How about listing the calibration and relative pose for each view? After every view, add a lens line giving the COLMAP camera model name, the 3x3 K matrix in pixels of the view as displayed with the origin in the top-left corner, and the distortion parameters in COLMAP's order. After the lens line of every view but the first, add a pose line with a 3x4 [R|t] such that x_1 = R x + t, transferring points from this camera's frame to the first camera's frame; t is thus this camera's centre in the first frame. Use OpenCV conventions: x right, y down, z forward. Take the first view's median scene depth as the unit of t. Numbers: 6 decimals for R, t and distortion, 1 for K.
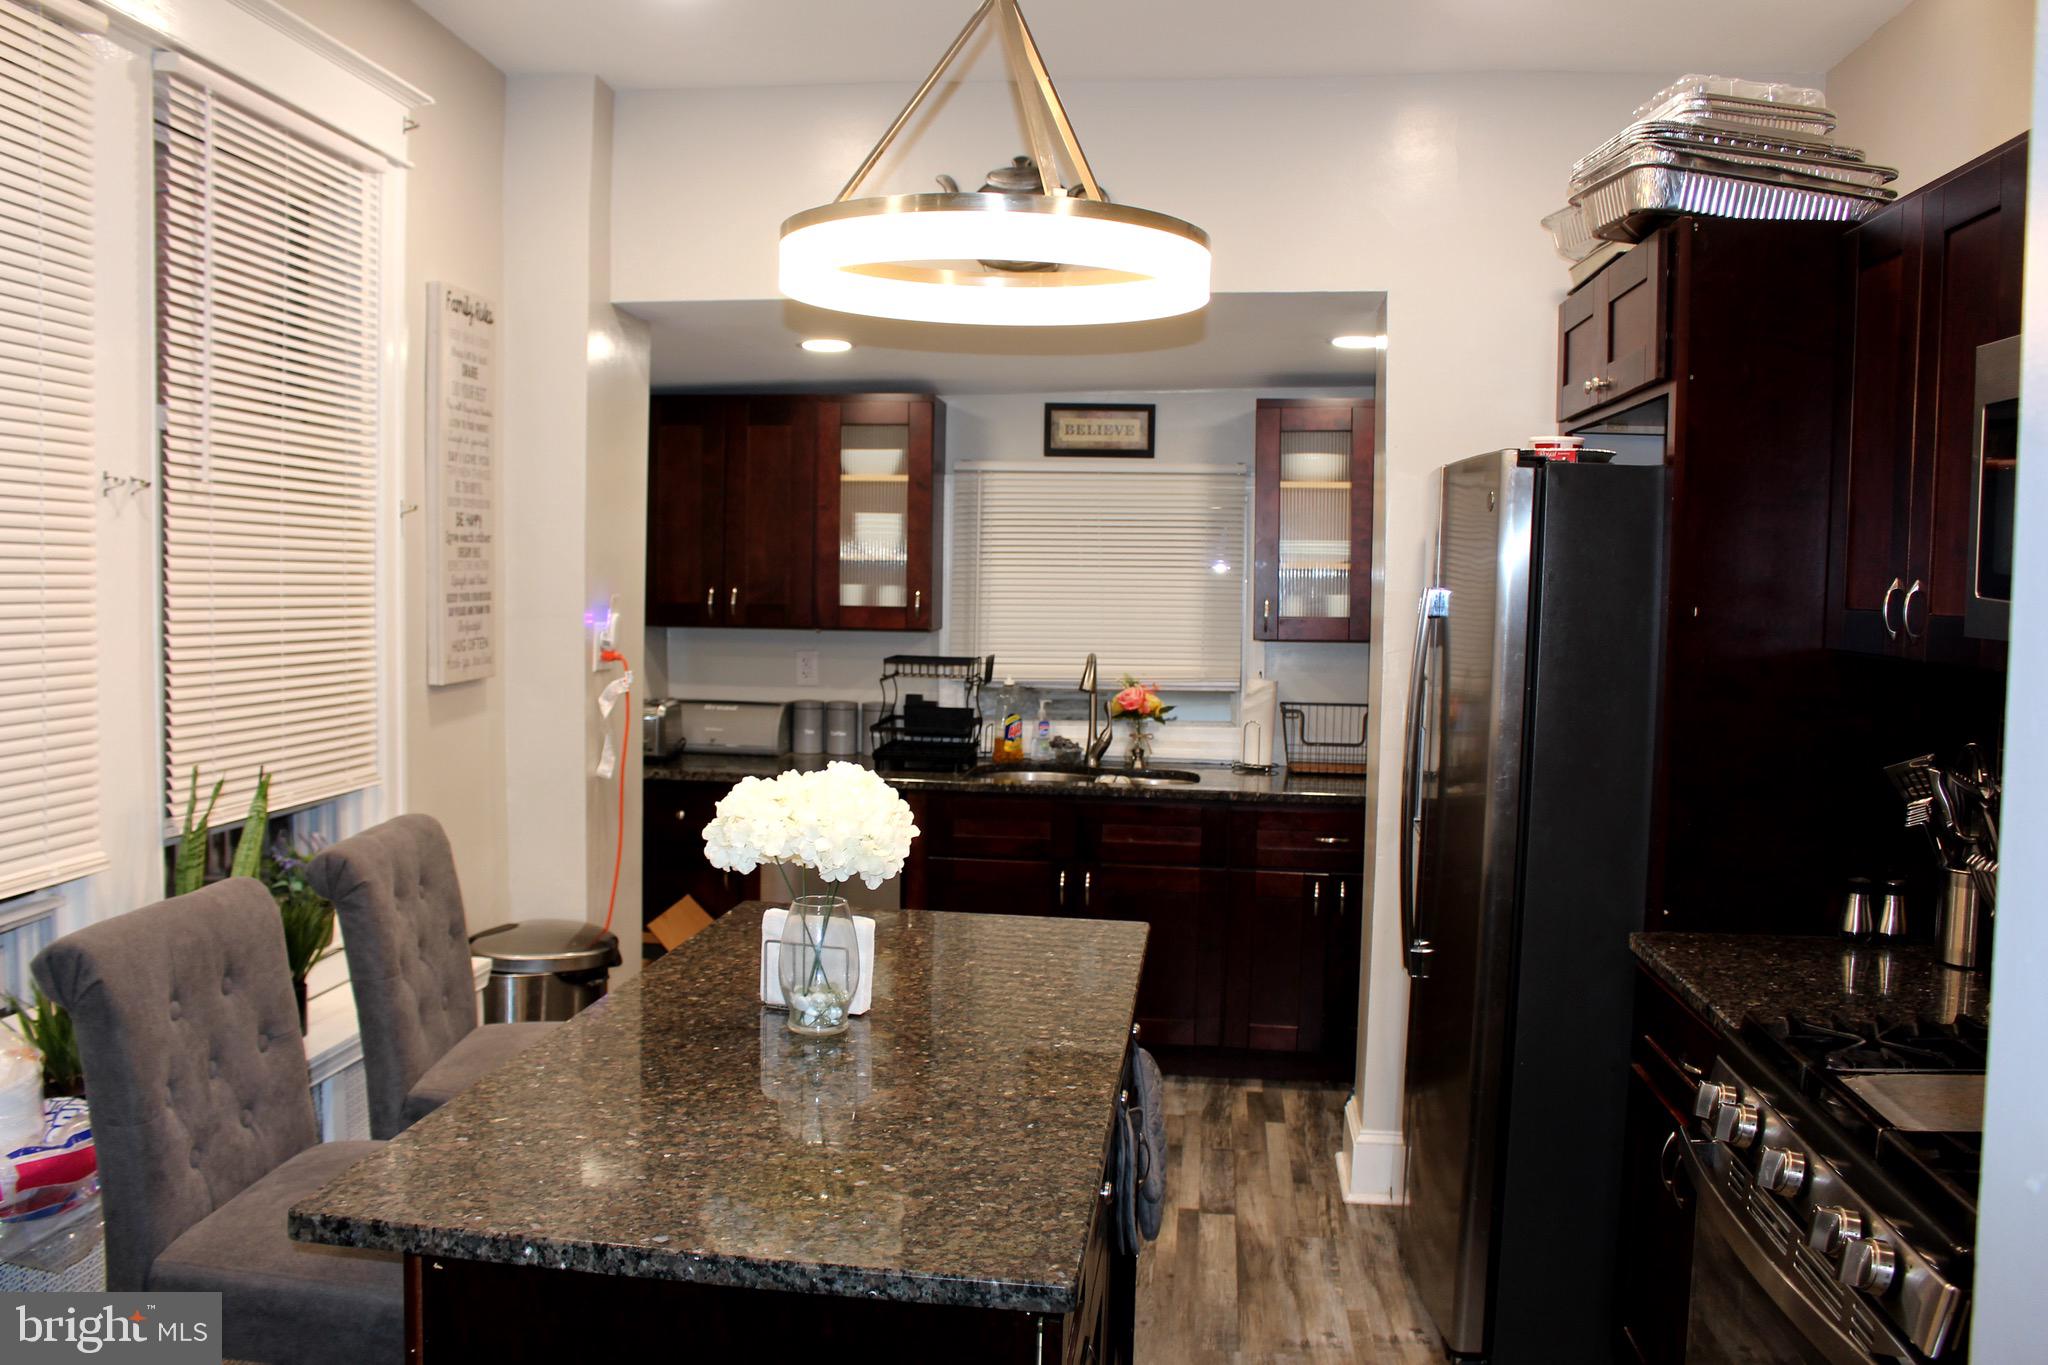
lens RADIAL K [[1699.6, 0, 1015.8], [0, 1699.6, 684.5], [0, 0, 1]] dist [-0.151979, 0.126963]
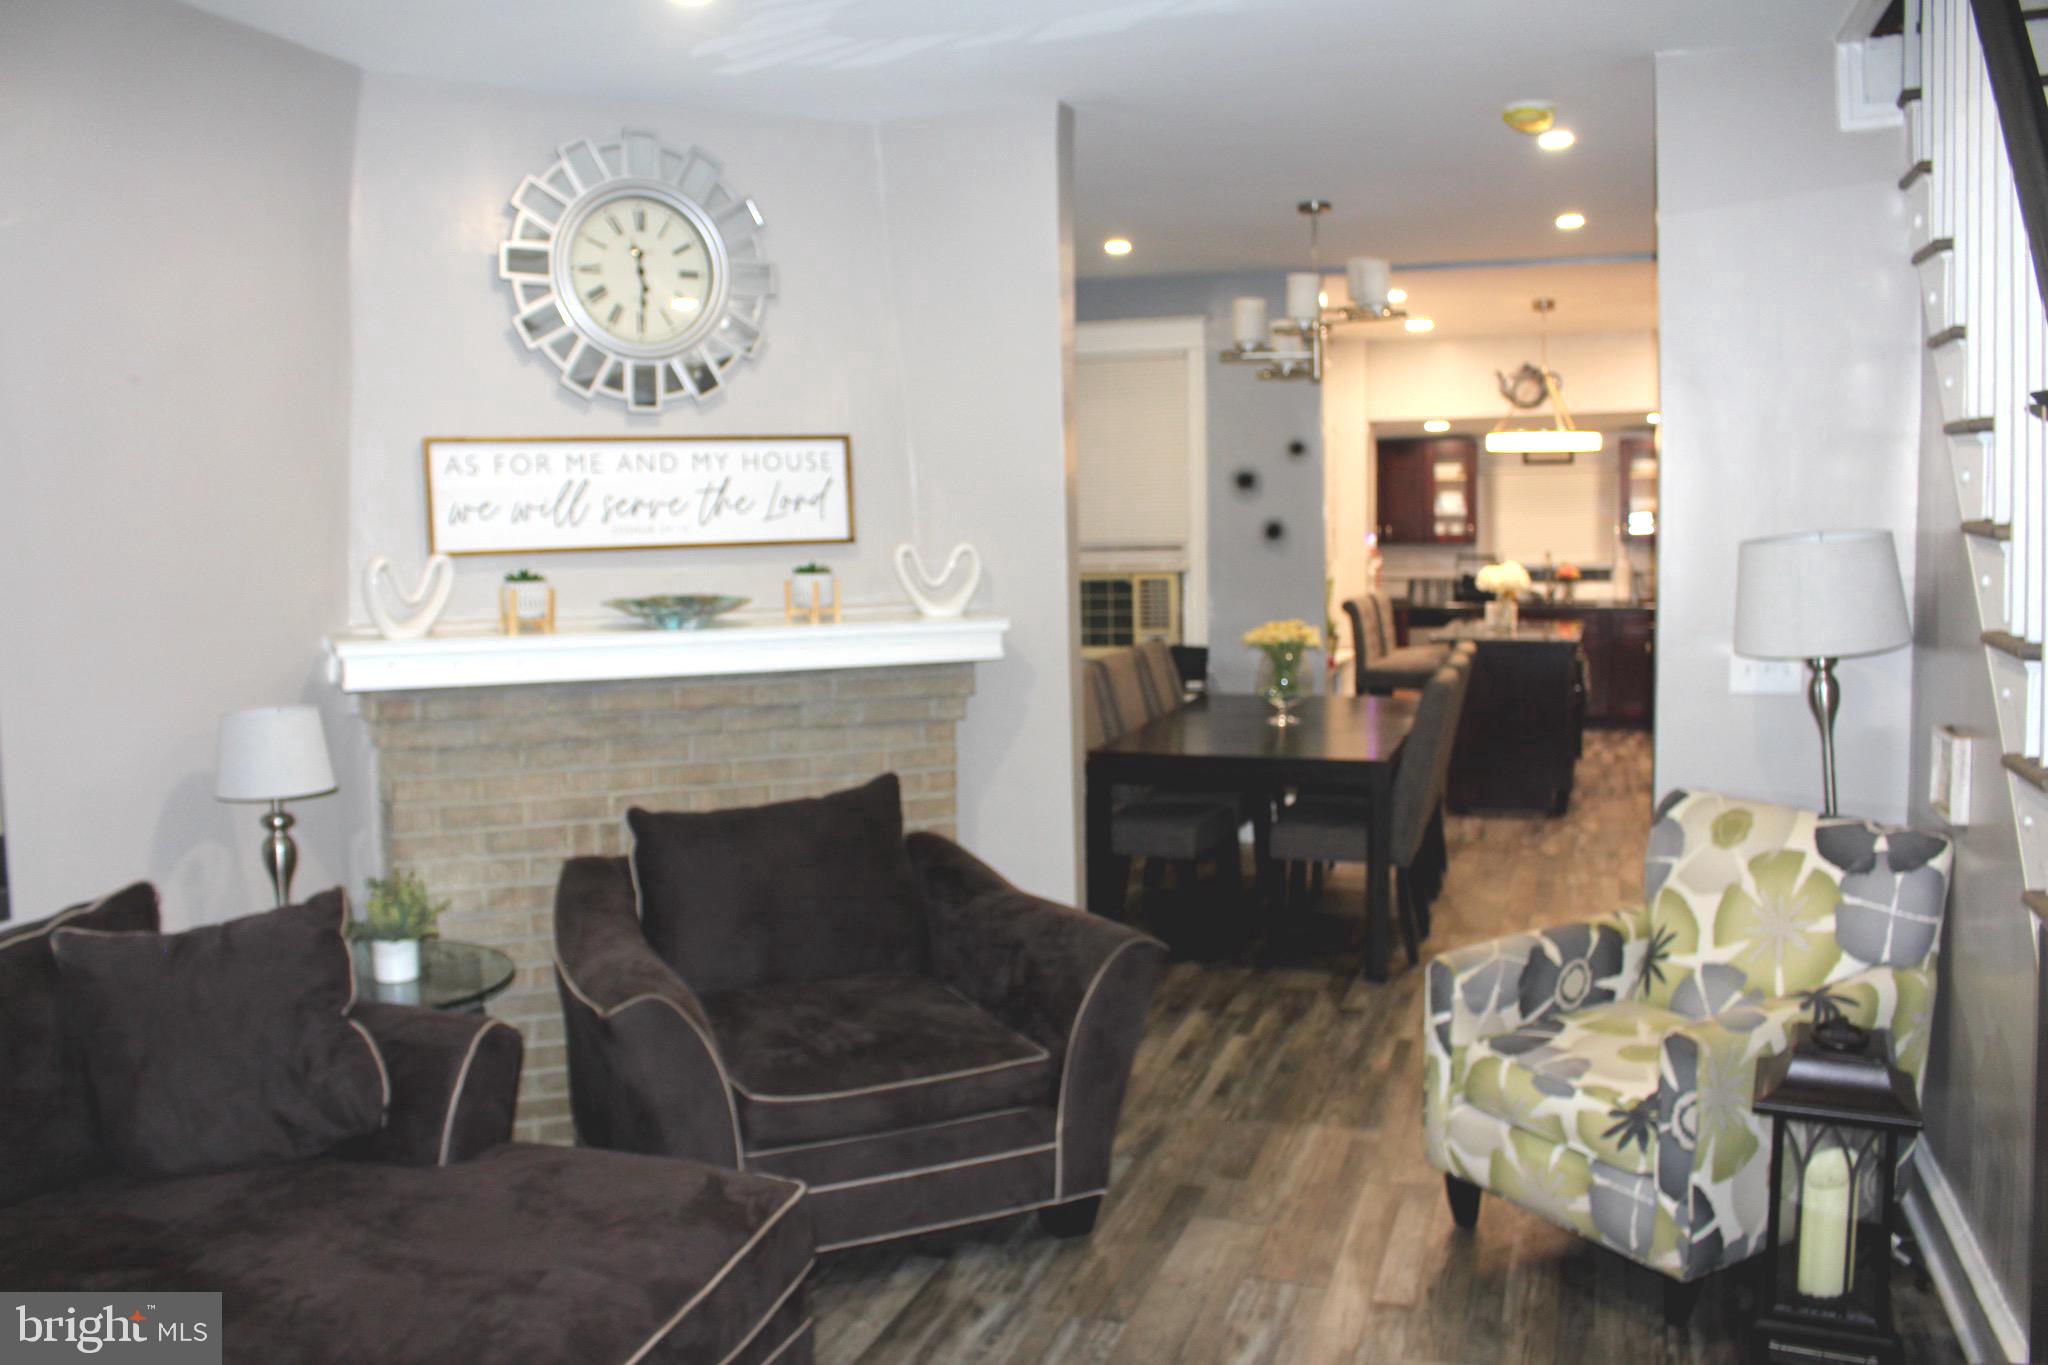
lens RADIAL K [[1699.6, 0, 1015.8], [0, 1699.6, 684.5], [0, 0, 1]] dist [-0.151979, 0.126963]
pose [[0.974245, -0.013733, -0.225075, -0.145189], [0.019950, 0.999479, 0.025371, 0.087329], [0.224610, -0.029208, 0.974011, -1.337226]]
